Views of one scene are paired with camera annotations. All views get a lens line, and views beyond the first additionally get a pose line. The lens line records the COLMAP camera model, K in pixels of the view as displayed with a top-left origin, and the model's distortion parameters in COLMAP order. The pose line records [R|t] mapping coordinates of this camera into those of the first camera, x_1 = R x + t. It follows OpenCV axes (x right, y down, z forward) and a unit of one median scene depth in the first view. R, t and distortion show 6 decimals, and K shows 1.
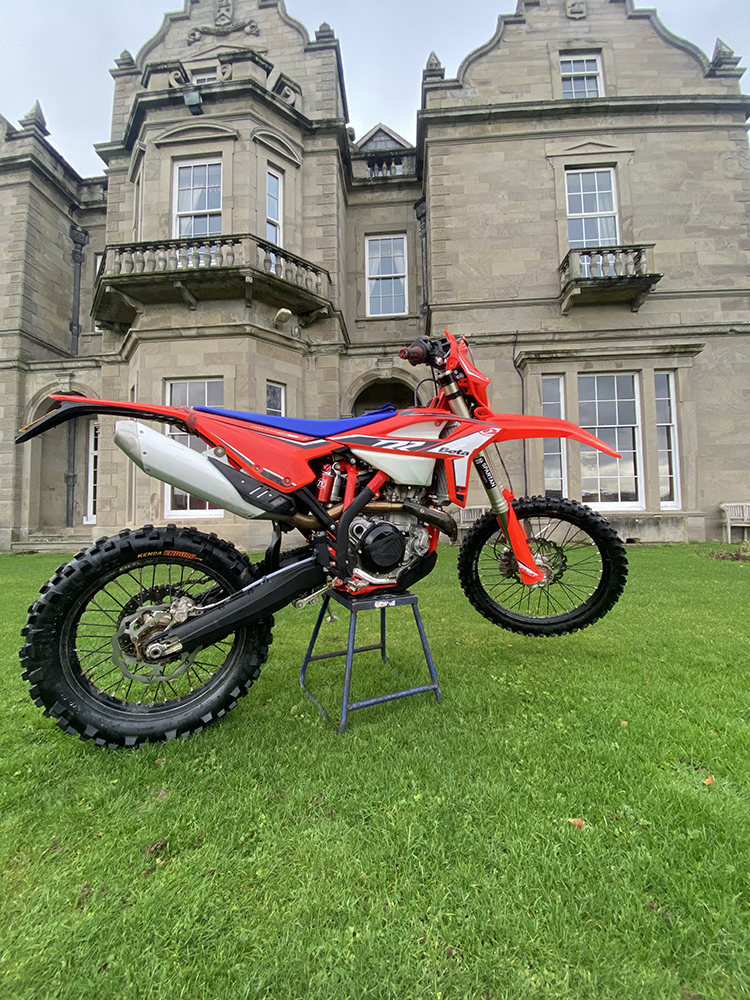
lens RADIAL K [[398.8, 0, 373.6], [0, 398.8, 496.8], [0, 0, 1]] dist [-0.011694, -0.000561]
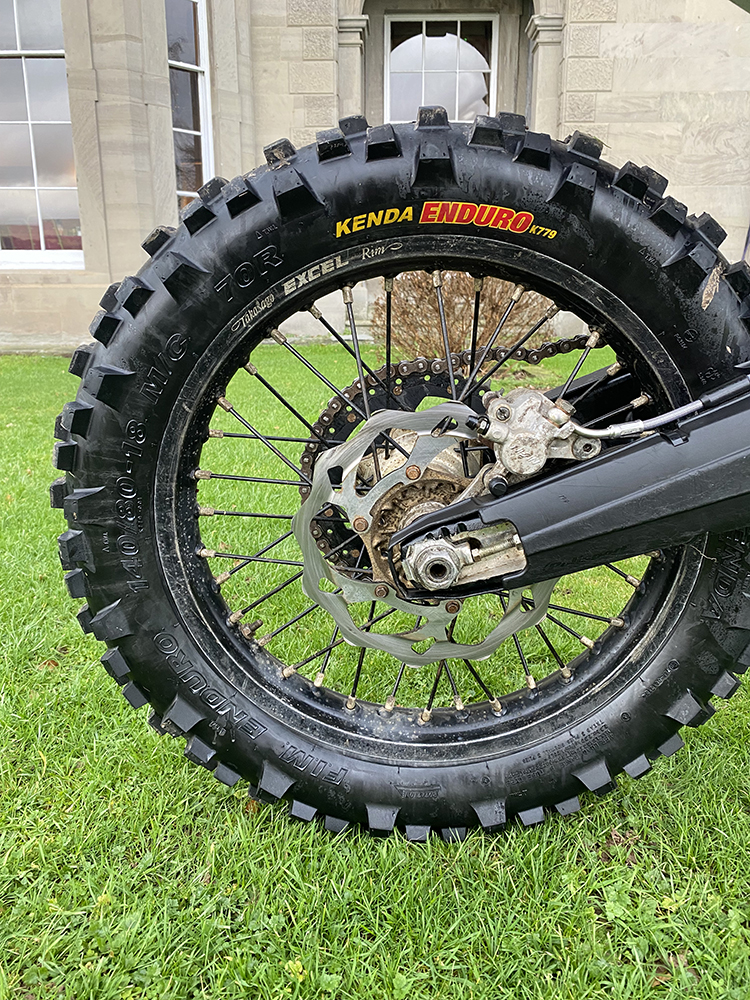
lens RADIAL K [[758.0, 0, 375.8], [0, 758.0, 501.5], [0, 0, 1]] dist [0.046115, 0.000288]
pose [[0.906269, 0.010472, -0.422572, -0.352900], [0.108330, 0.960552, 0.256133, 0.198427], [0.408585, -0.277903, 0.869384, 0.516102]]
